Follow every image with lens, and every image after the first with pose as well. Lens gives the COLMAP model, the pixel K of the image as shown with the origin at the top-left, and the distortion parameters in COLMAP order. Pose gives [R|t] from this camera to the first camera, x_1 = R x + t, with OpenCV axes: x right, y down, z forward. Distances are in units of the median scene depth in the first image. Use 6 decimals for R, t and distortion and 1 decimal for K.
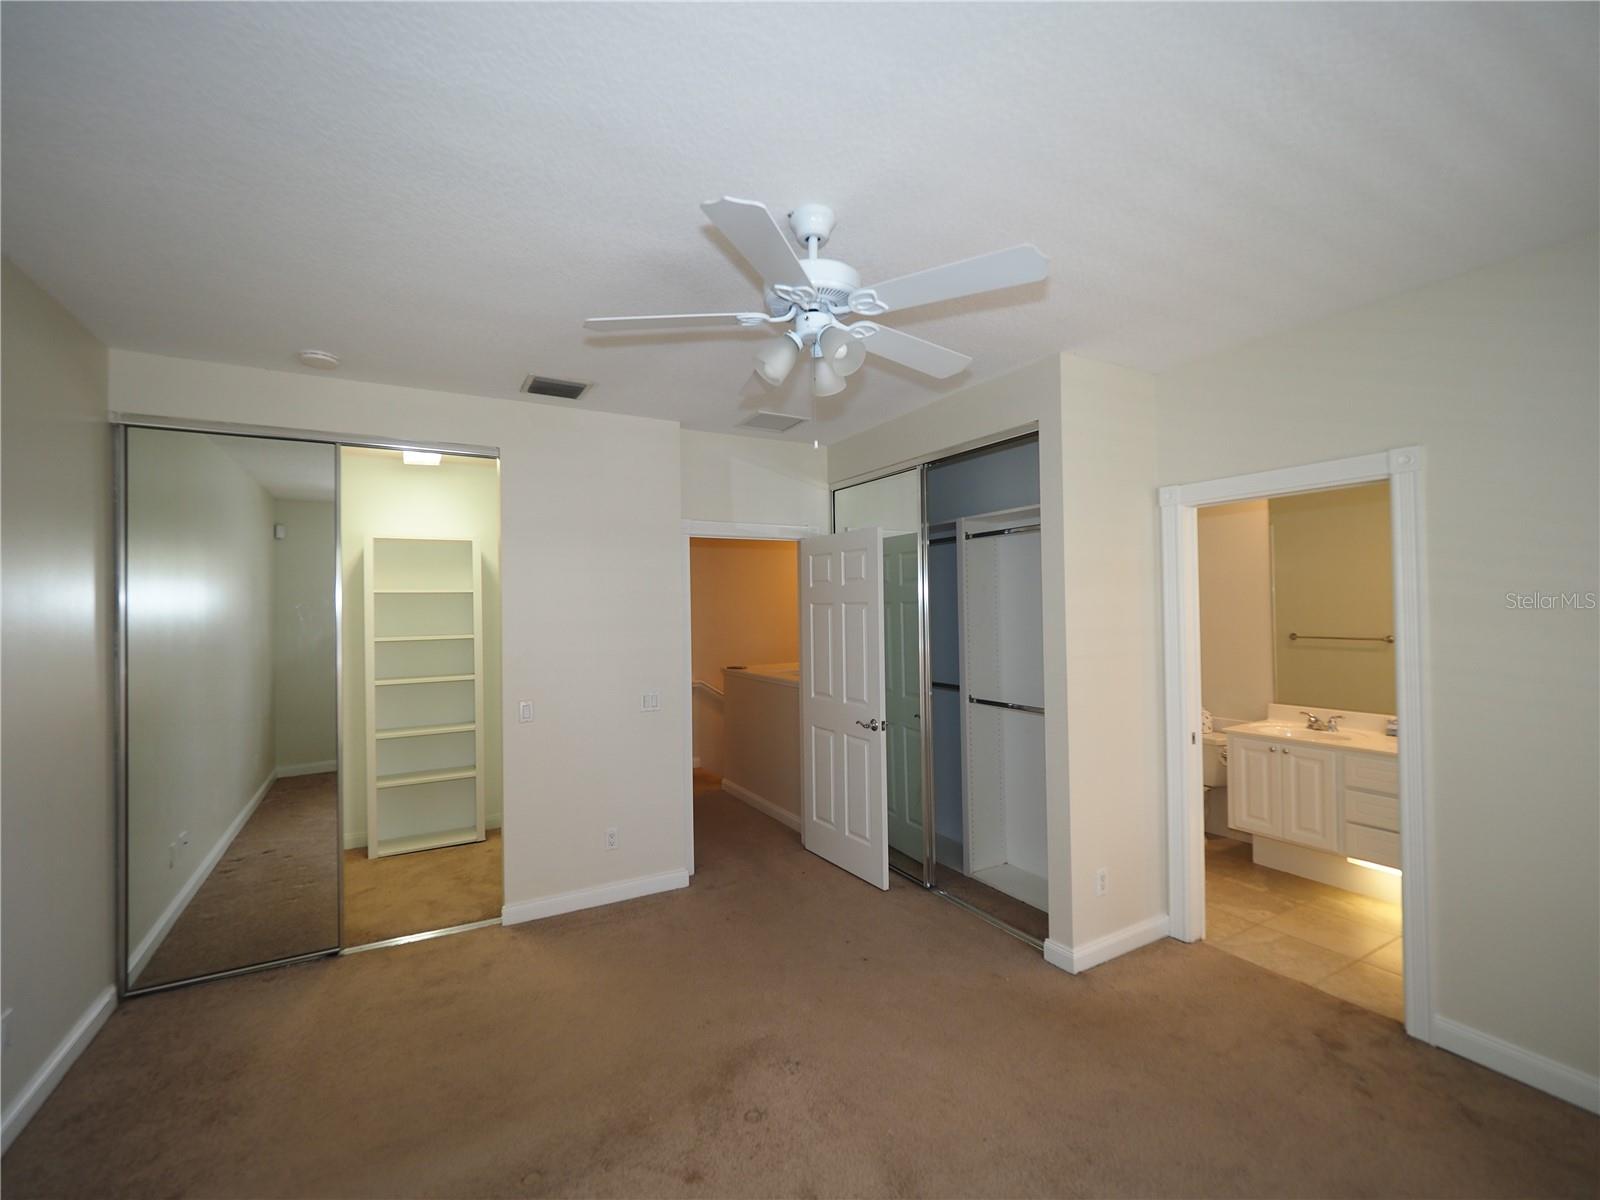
lens RADIAL K [[692.1, 0, 770.0], [0, 692.1, 590.6], [0, 0, 1]] dist [-0.008982, 0.001728]
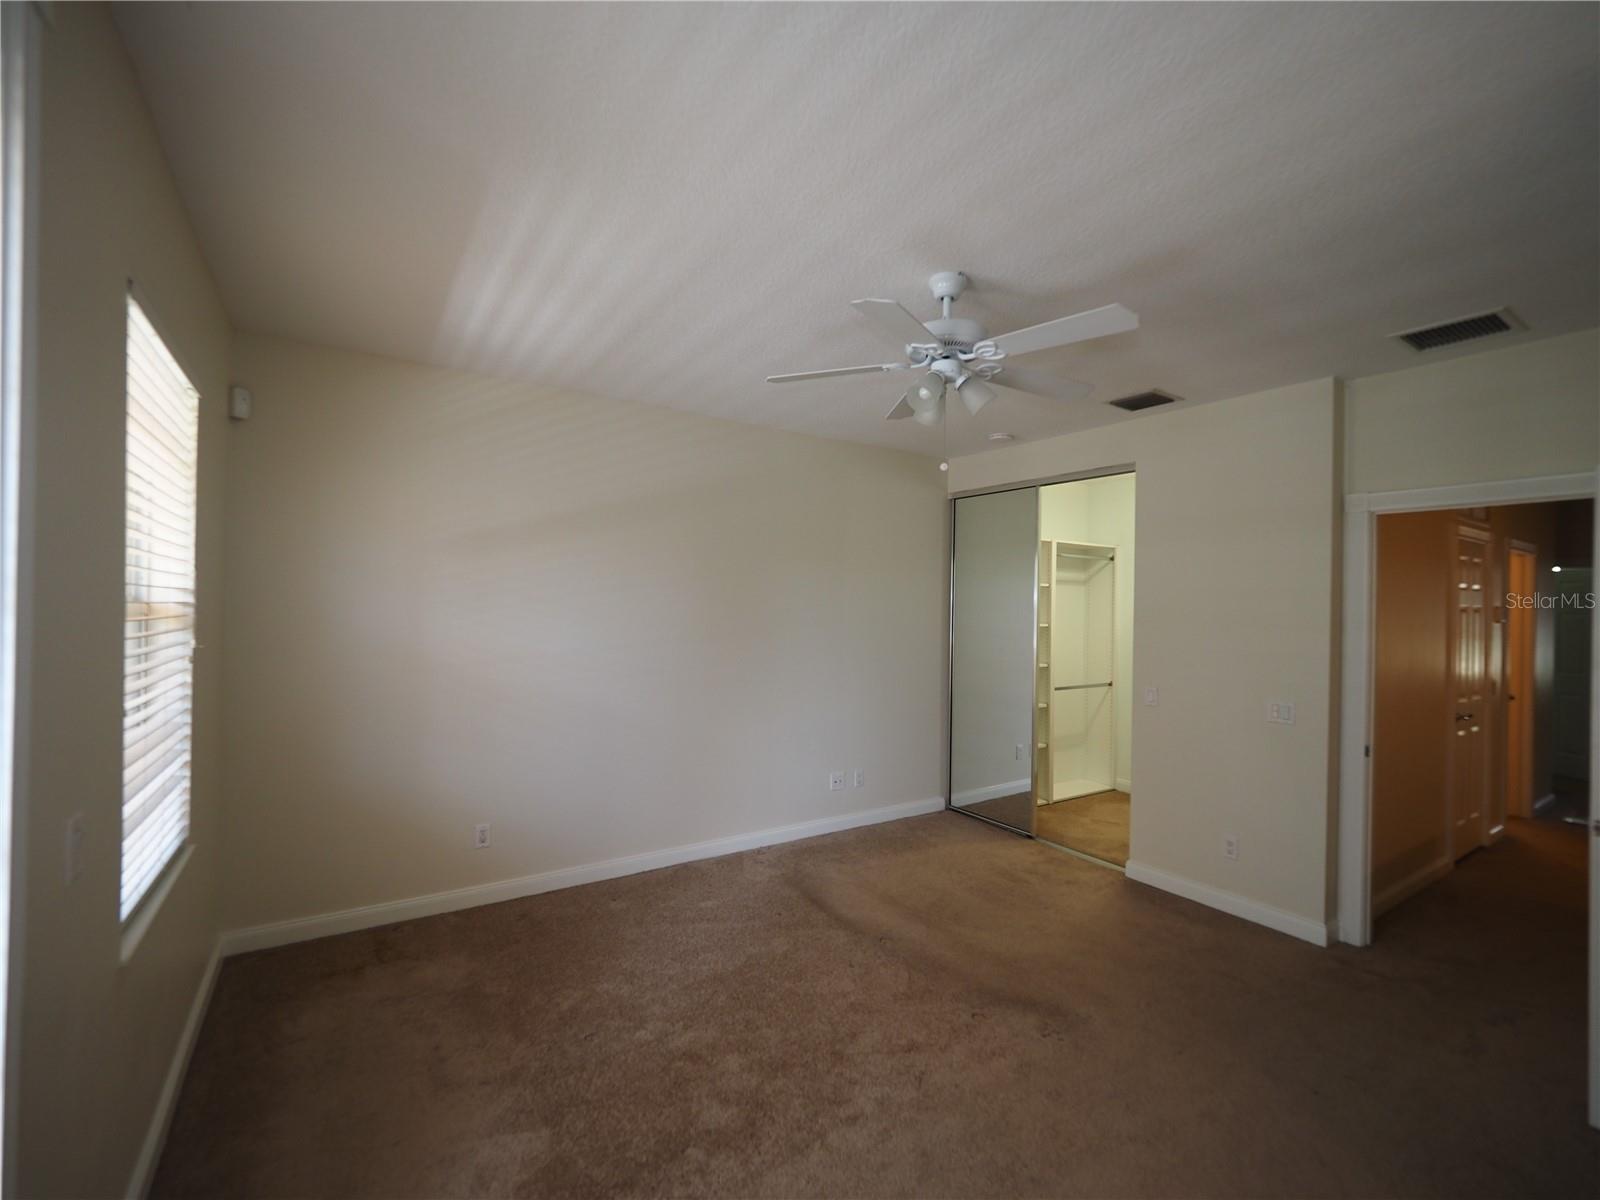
lens RADIAL K [[692.1, 0, 819.3], [0, 692.1, 598.7], [0, 0, 1]] dist [-0.008982, 0.001728]
pose [[0.095707, 0.003420, -0.995404, 0.717491], [-0.001891, 0.999993, 0.003254, 0.017147], [0.995408, 0.001571, 0.095713, 0.379719]]
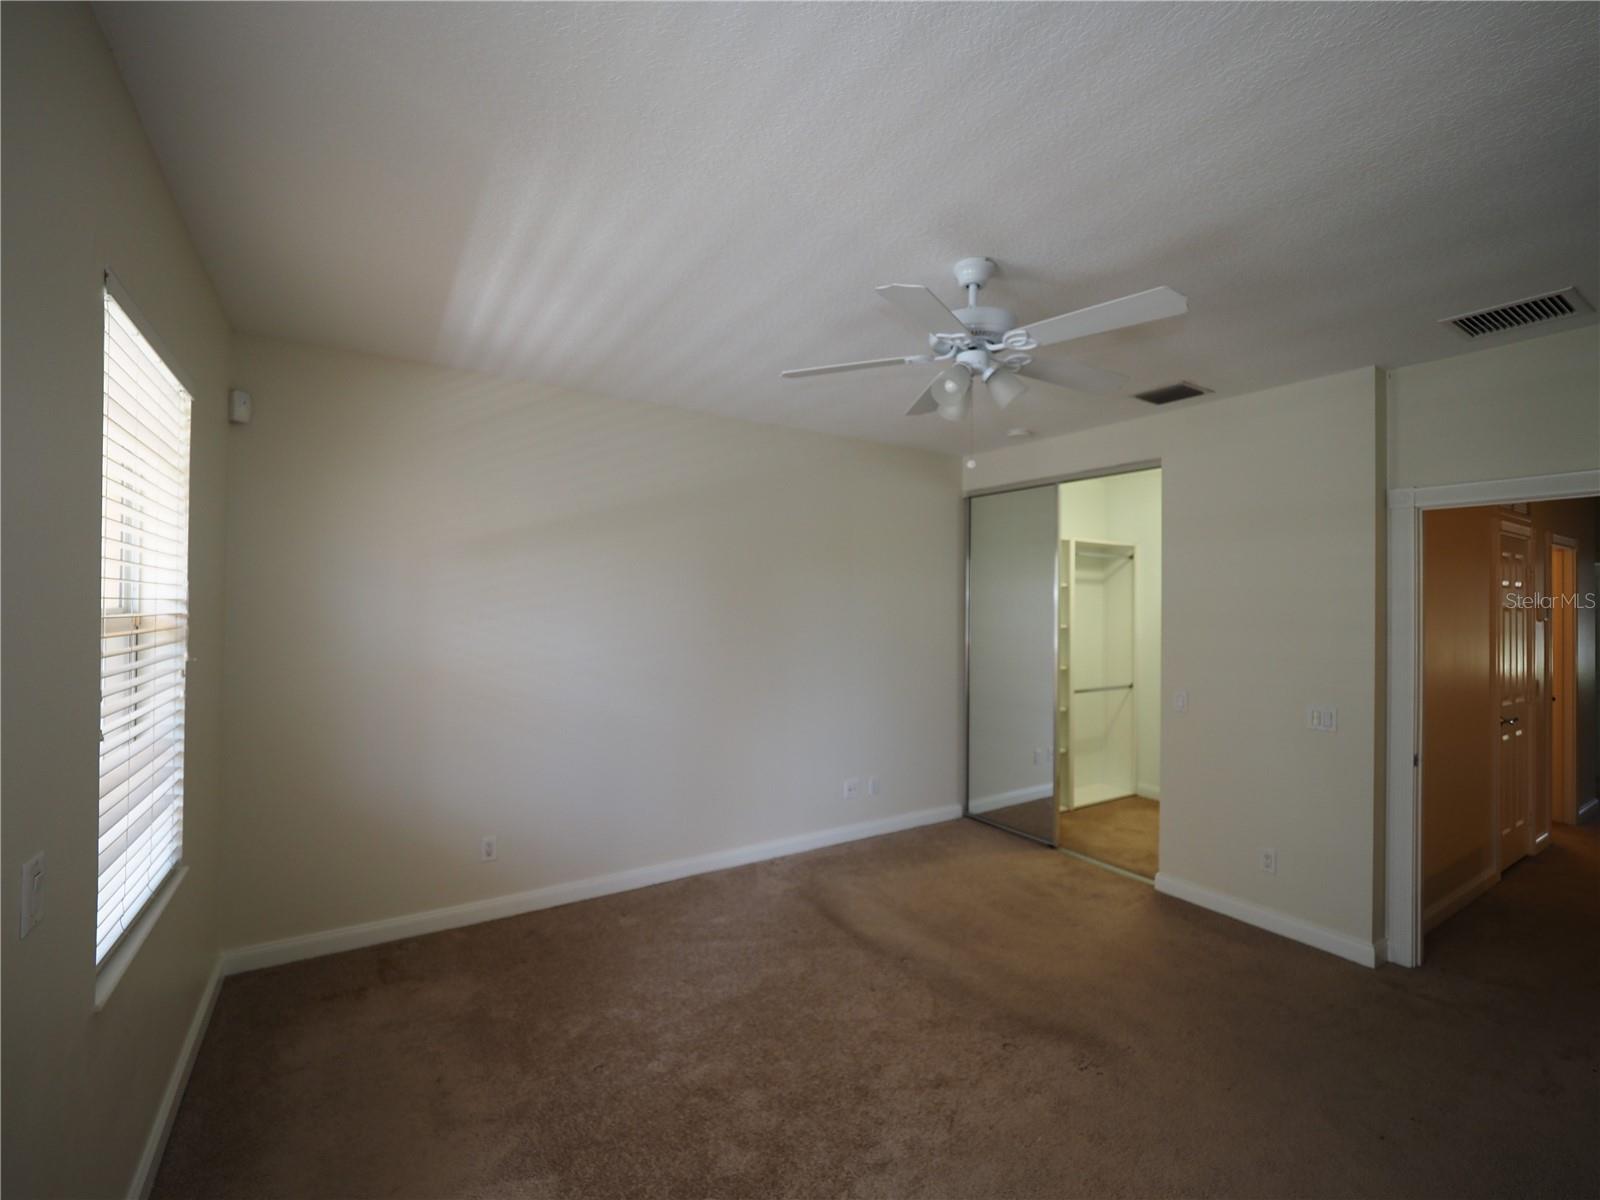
lens RADIAL K [[692.1, 0, 812.7], [0, 692.1, 591.6], [0, 0, 1]] dist [-0.008982, 0.001728]
pose [[0.076907, -0.006057, -0.997020, 0.681470], [0.004998, 0.999971, -0.005690, 0.010726], [0.997026, -0.004545, 0.076935, 0.371417]]
